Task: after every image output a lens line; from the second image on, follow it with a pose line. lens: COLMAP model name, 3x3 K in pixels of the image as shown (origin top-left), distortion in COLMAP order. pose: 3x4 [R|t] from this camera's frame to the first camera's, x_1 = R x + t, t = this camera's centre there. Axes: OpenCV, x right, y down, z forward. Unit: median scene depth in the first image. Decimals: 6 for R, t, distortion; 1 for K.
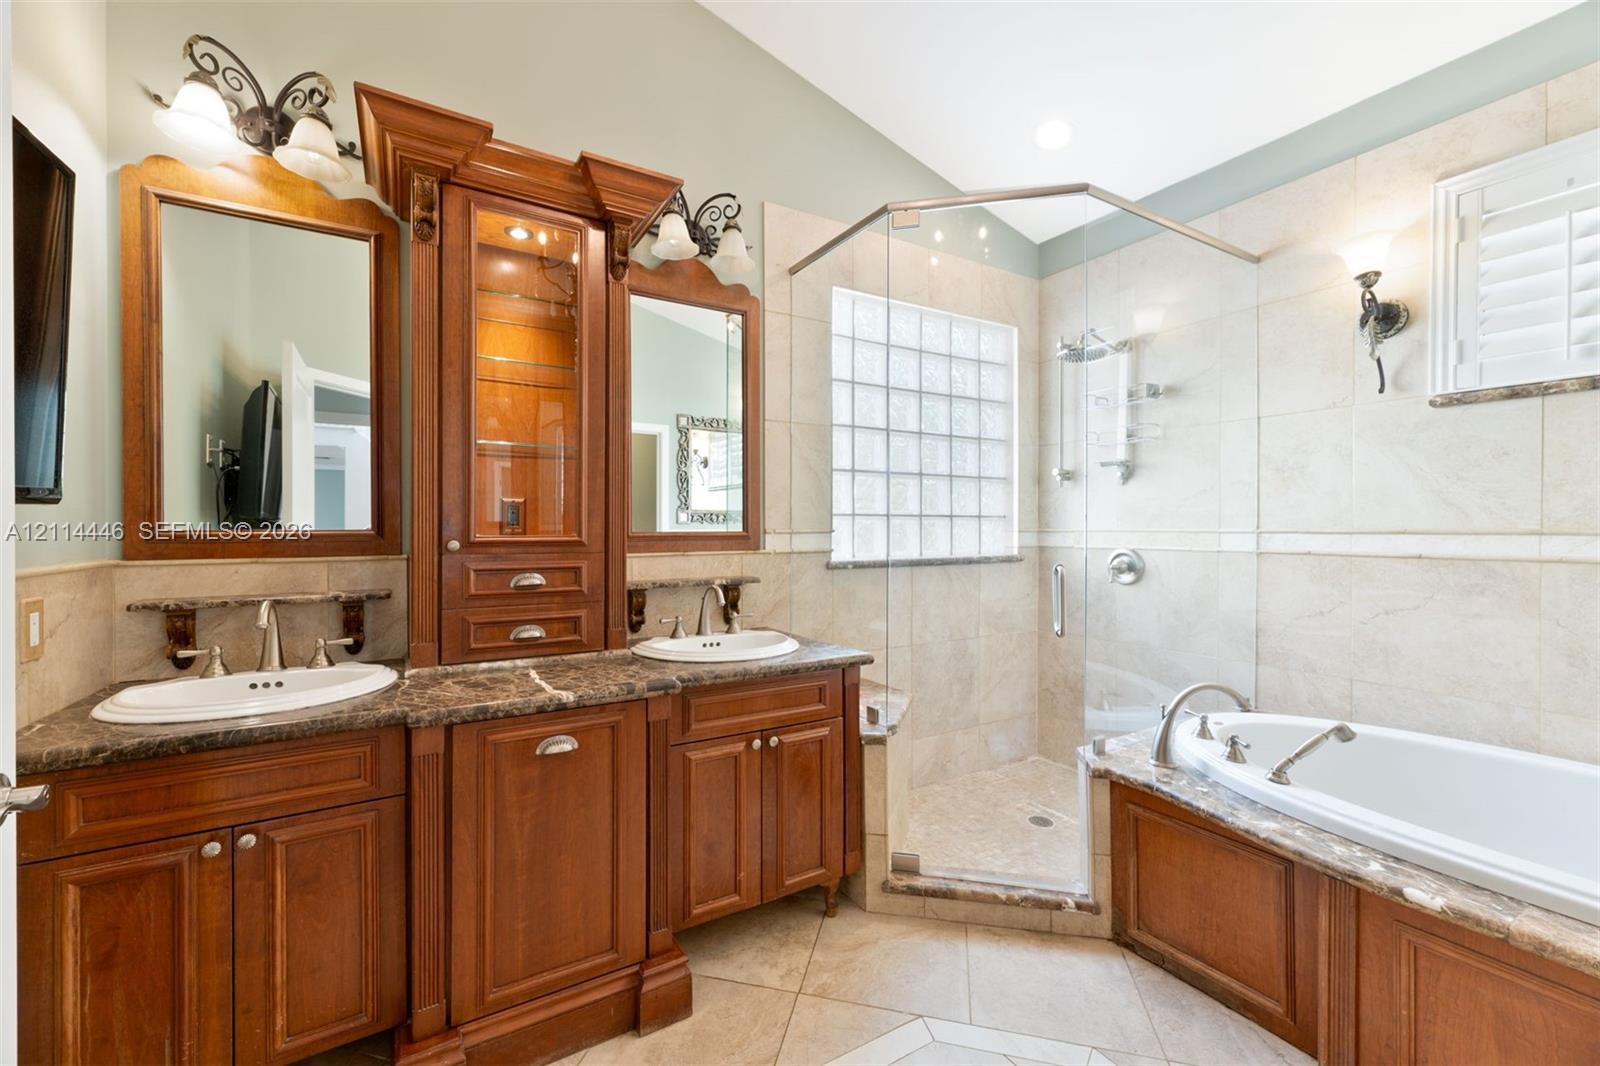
lens RADIAL K [[646.9, 0, 815.7], [0, 646.9, 529.8], [0, 0, 1]] dist [0.009557, -0.000393]
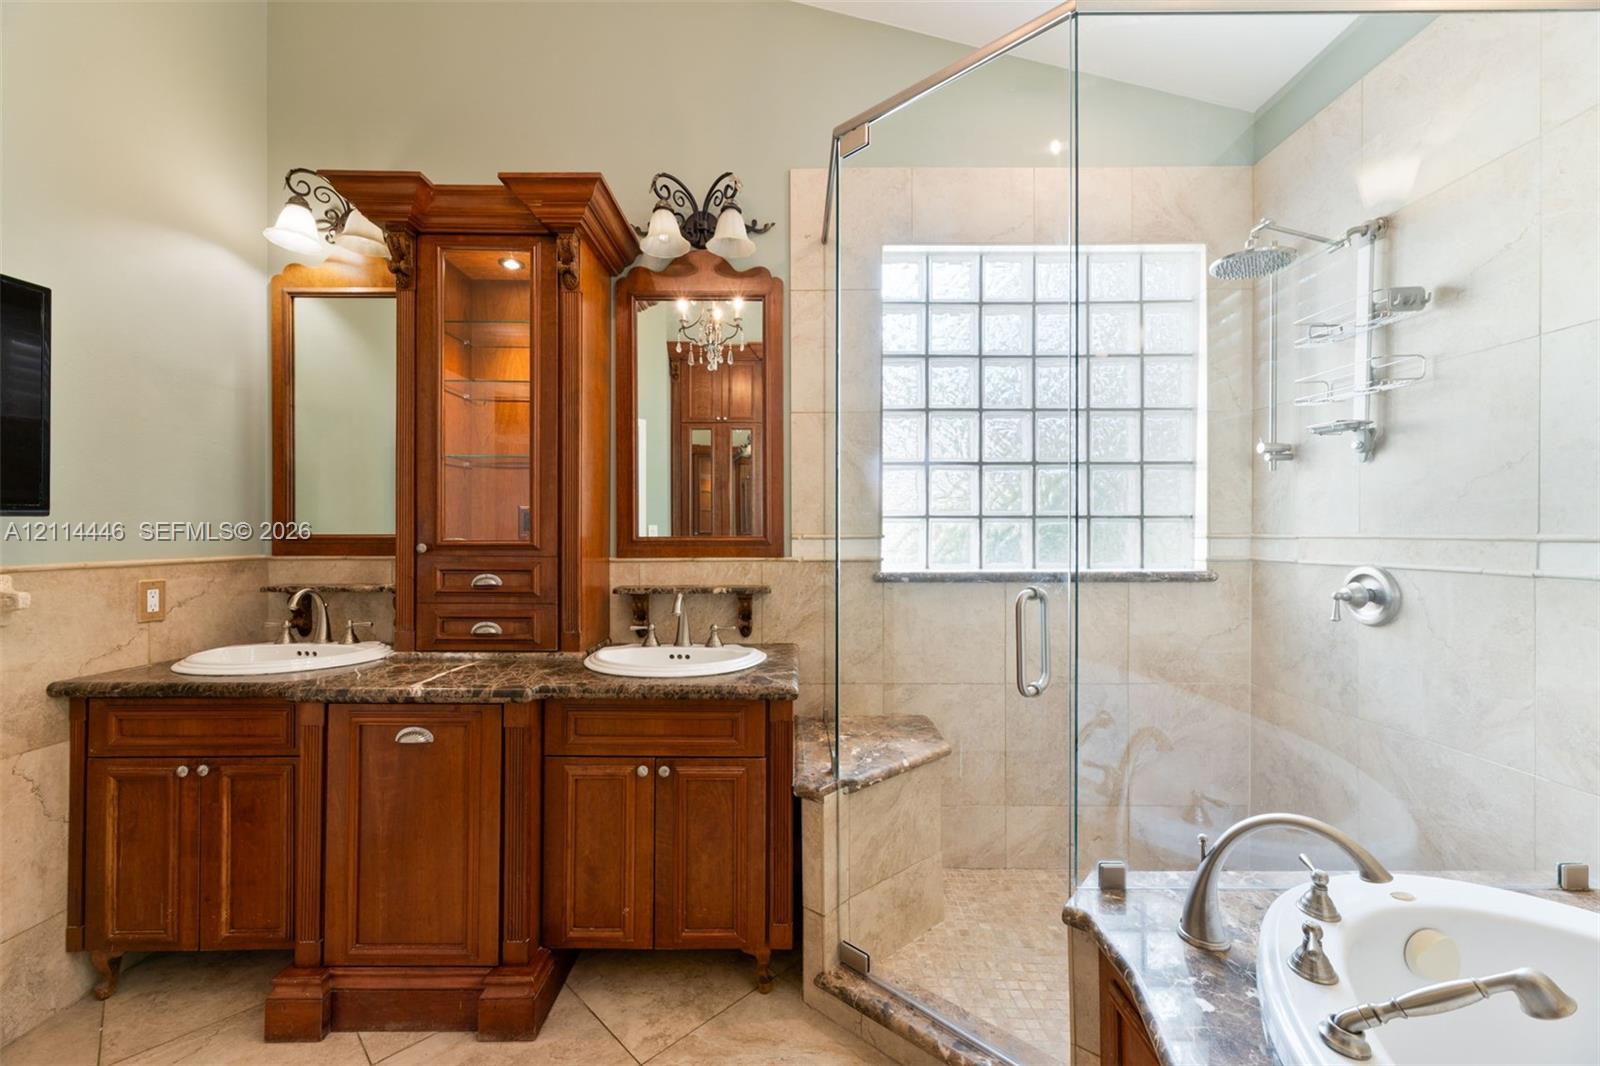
lens RADIAL K [[646.9, 0, 799.6], [0, 646.9, 536.8], [0, 0, 1]] dist [0.009557, -0.000393]
pose [[0.854379, 0.000626, -0.519650, 0.538077], [-0.001154, 0.999999, -0.000693, 0.004110], [0.519649, 0.001192, 0.854379, 0.321533]]
